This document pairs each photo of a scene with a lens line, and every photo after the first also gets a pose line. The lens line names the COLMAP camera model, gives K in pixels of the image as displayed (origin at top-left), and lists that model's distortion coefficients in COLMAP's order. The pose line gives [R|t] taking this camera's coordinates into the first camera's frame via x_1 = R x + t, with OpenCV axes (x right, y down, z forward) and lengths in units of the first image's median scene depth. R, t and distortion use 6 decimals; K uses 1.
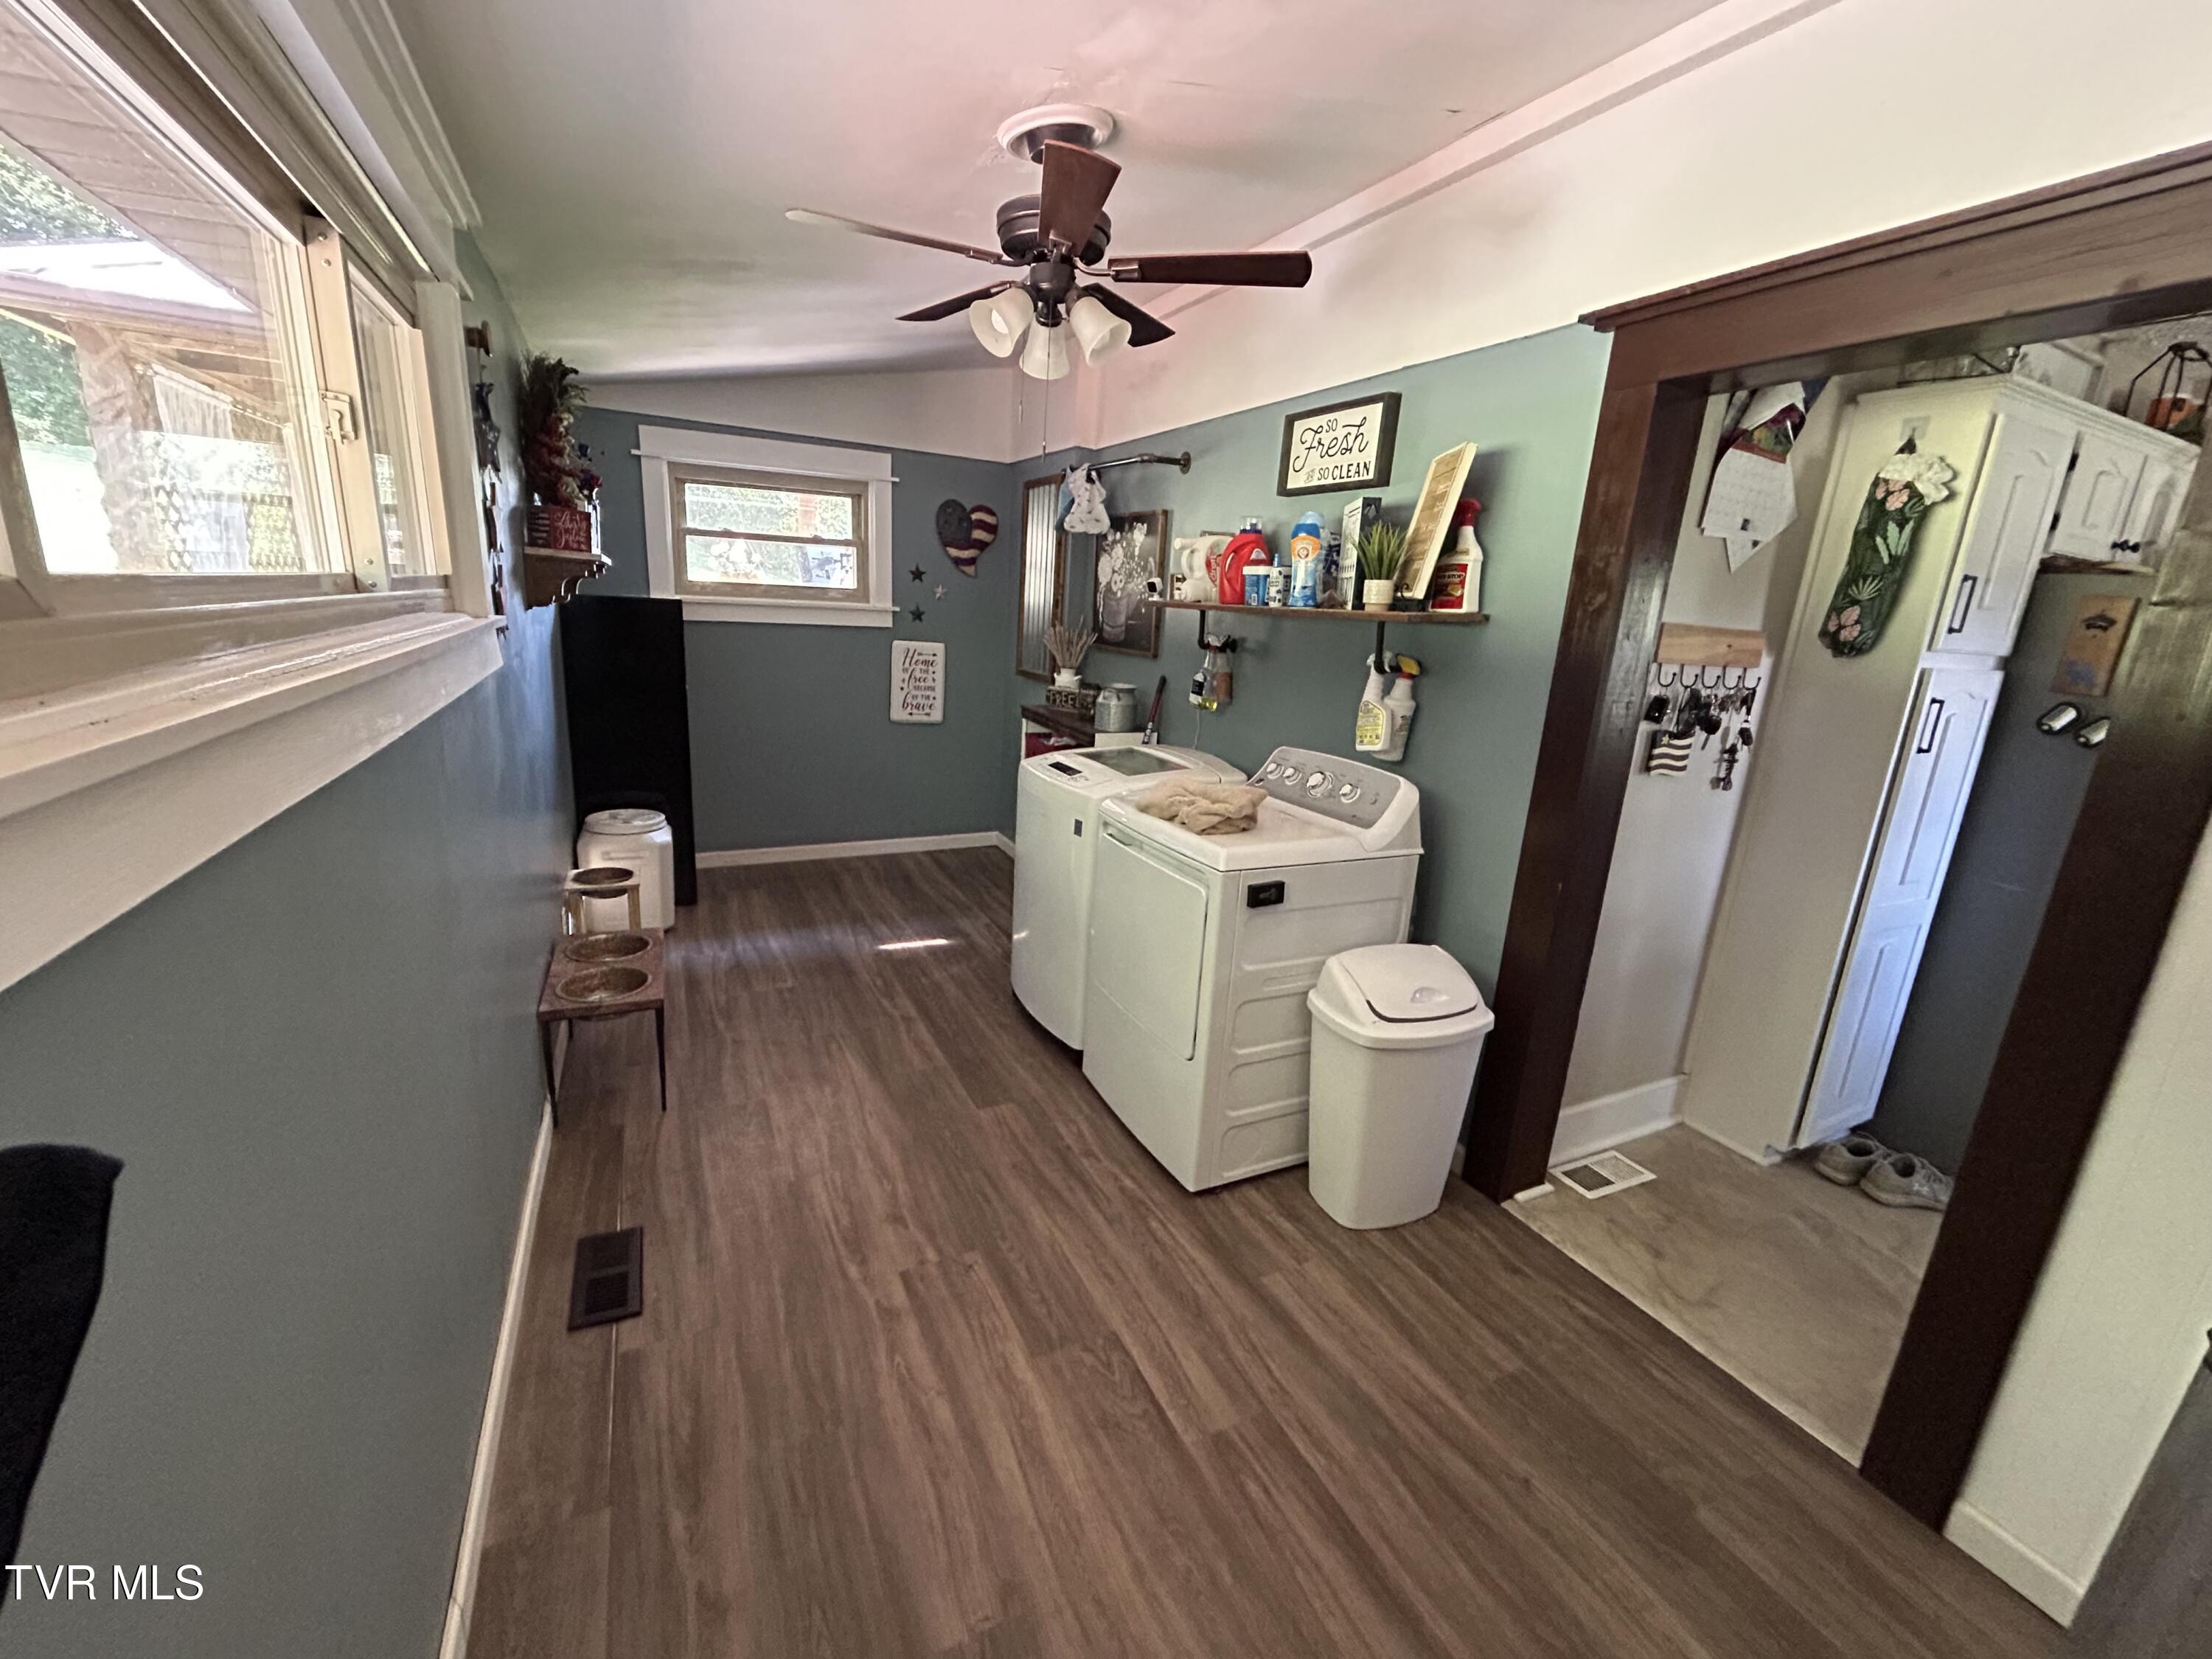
lens RADIAL K [[900.7, 0, 1103.2], [0, 900.7, 830.8], [0, 0, 1]] dist [-0.000764, 0.000191]
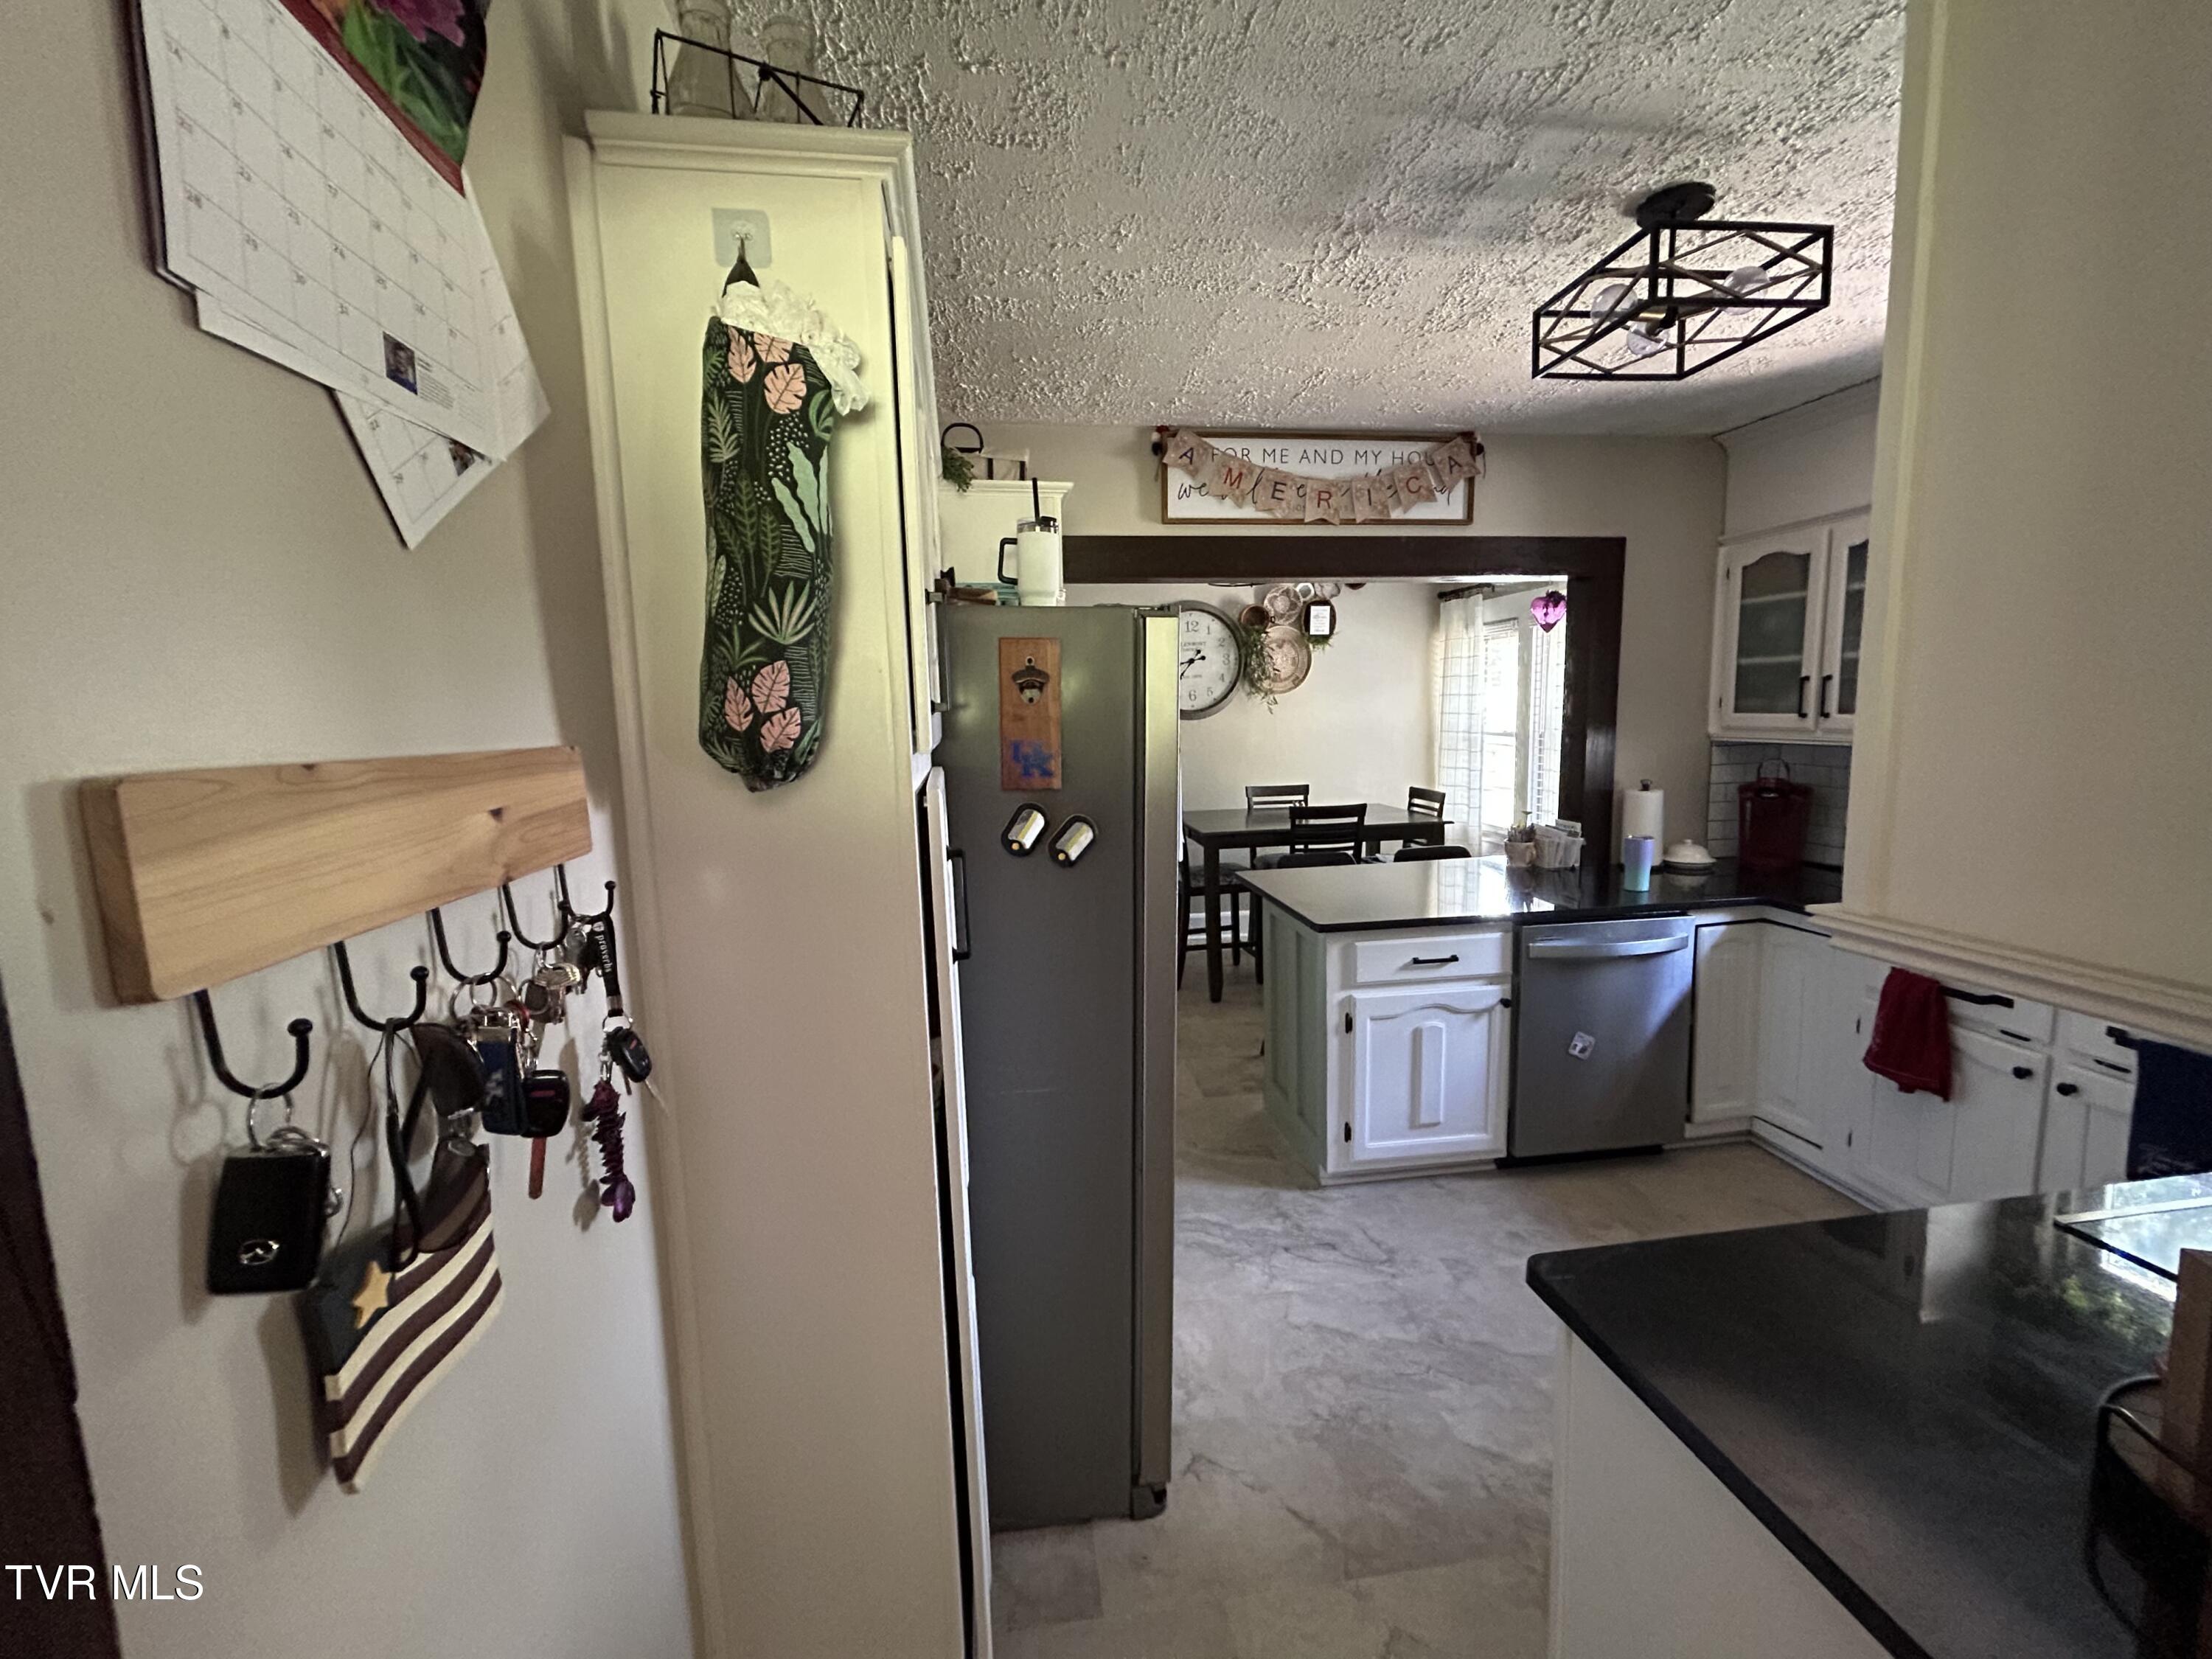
lens RADIAL K [[900.7, 0, 1101.1], [0, 900.7, 827.1], [0, 0, 1]] dist [-0.000764, 0.000191]
pose [[0.308776, -0.193830, 0.931175, 0.468016], [0.279265, 0.954340, 0.106048, -0.169687], [-0.909213, 0.227299, 0.348807, 0.696235]]
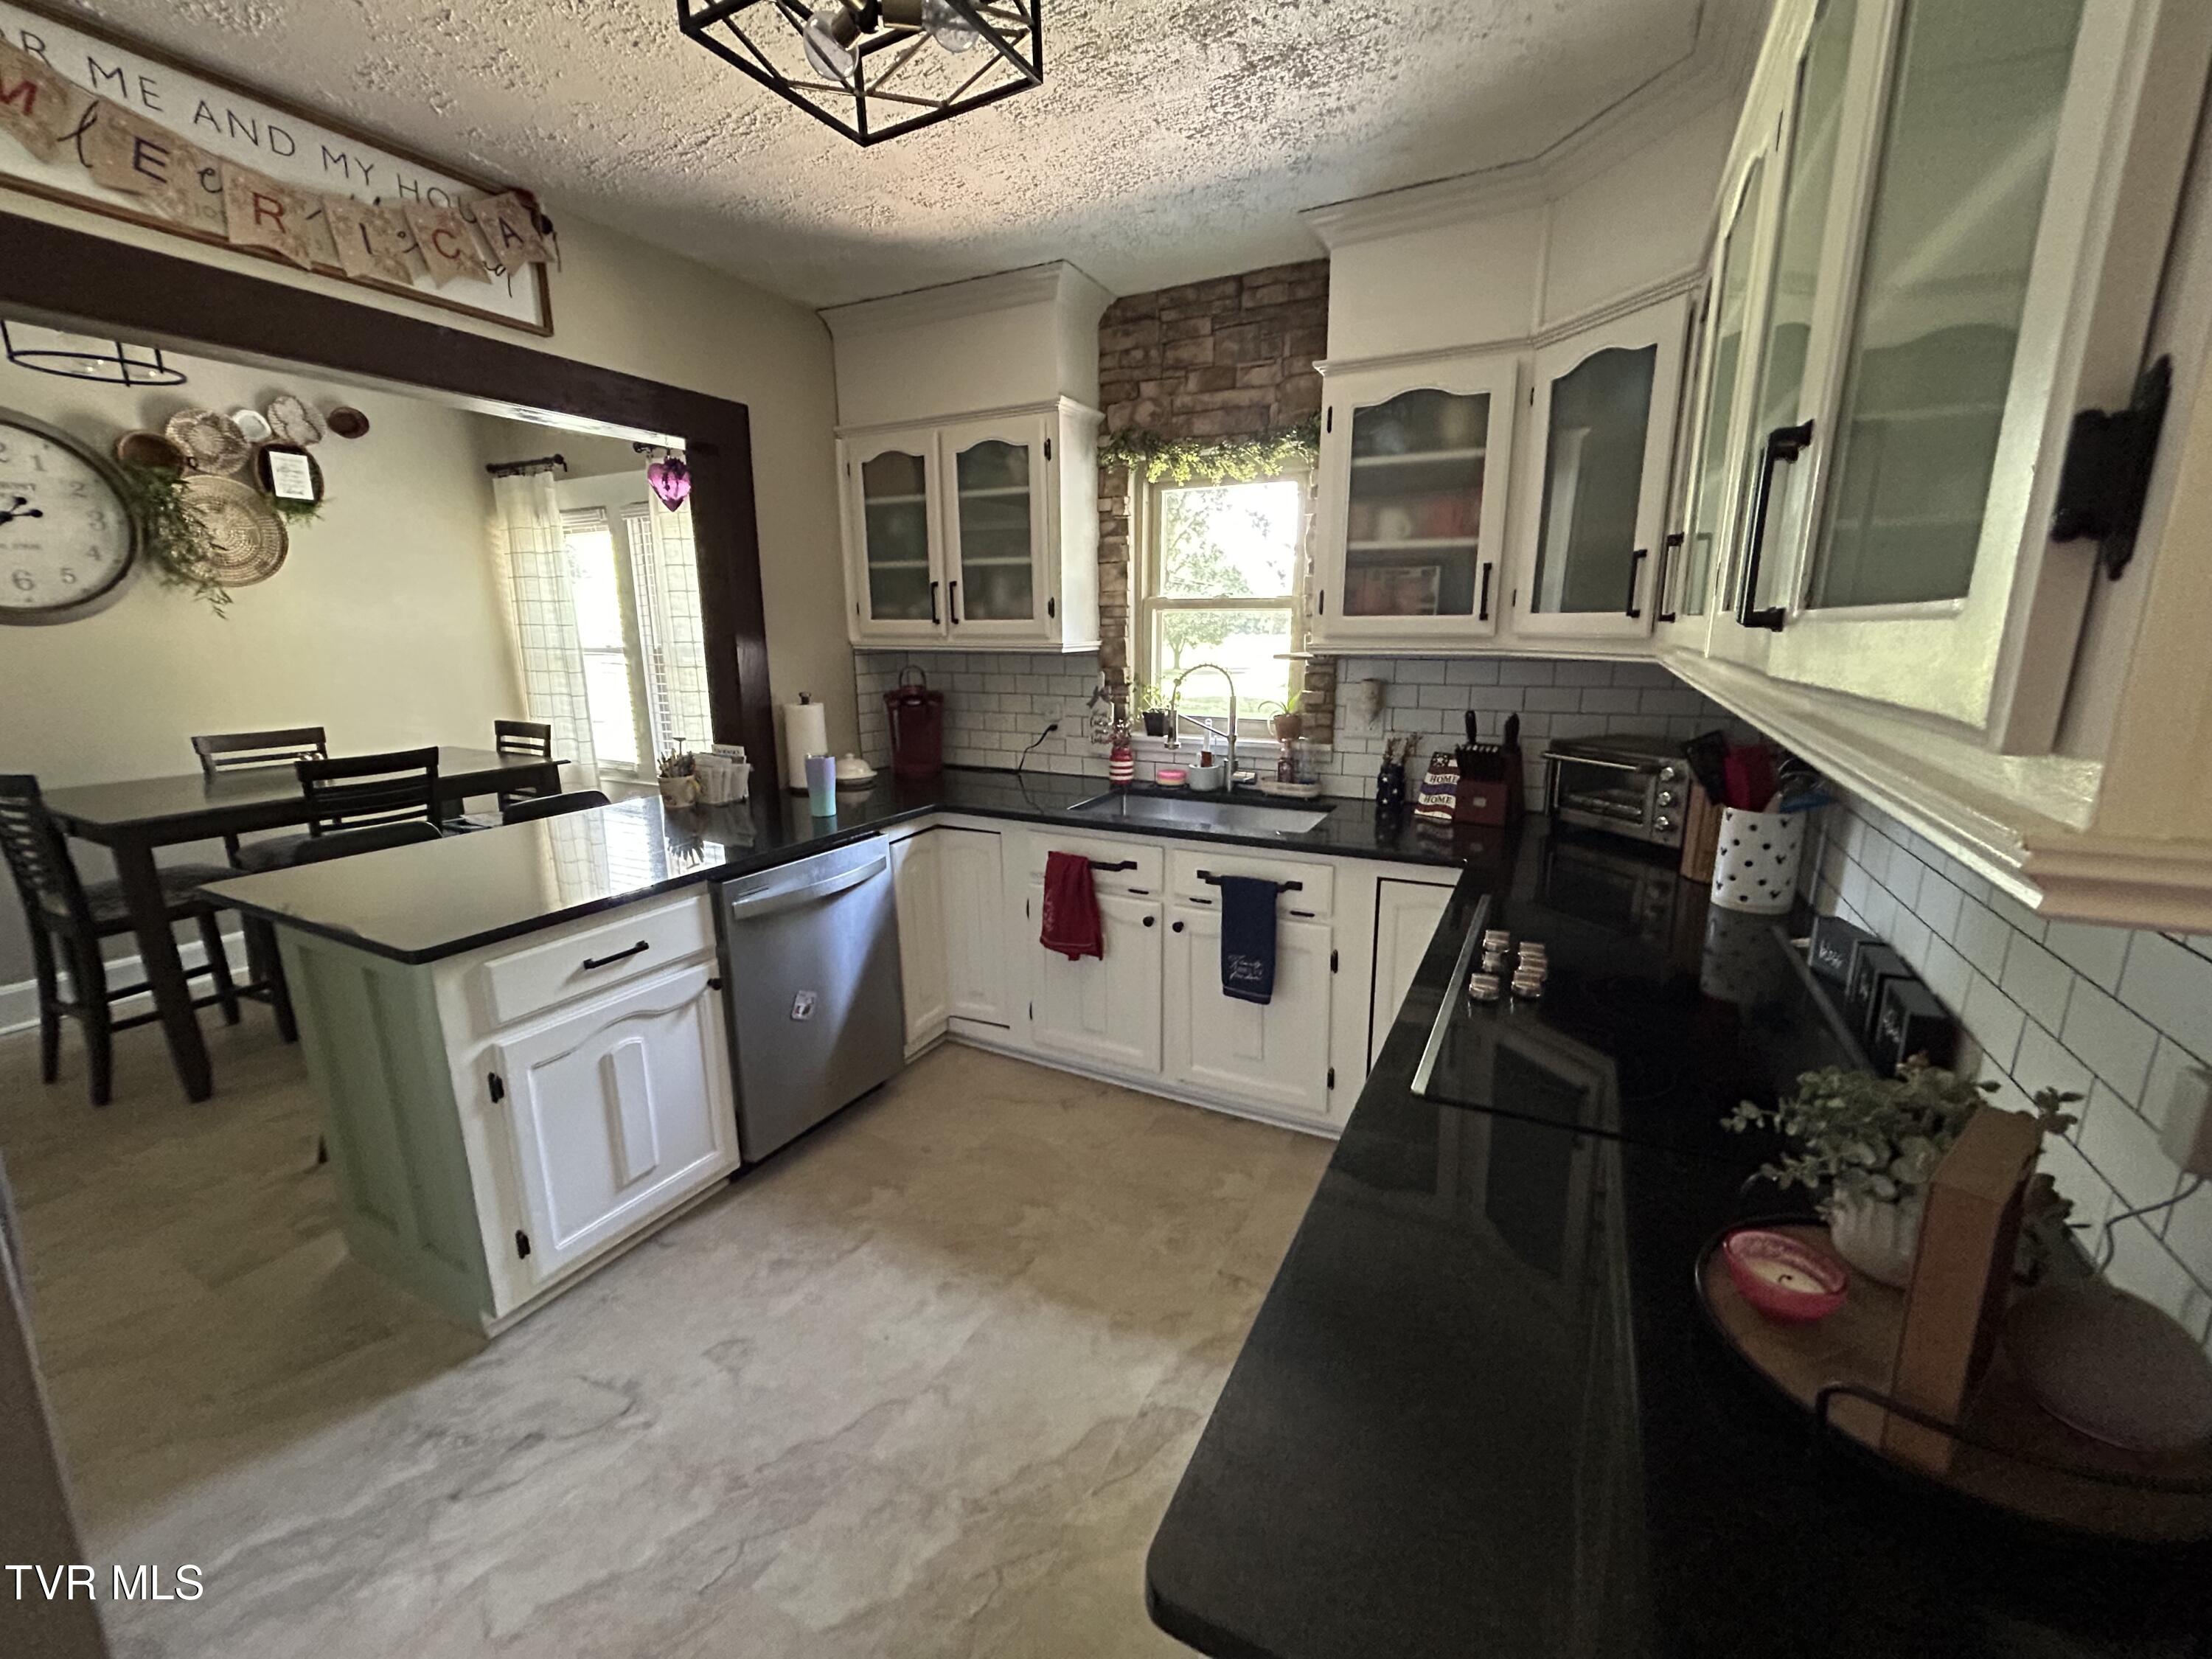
lens RADIAL K [[900.7, 0, 1104.4], [0, 900.7, 828.1], [0, 0, 1]] dist [-0.000764, 0.000191]
pose [[-0.591596, -0.236697, 0.770706, 0.771271], [0.168368, 0.898586, 0.405211, -0.126172], [-0.788458, 0.369483, -0.491748, 0.756605]]
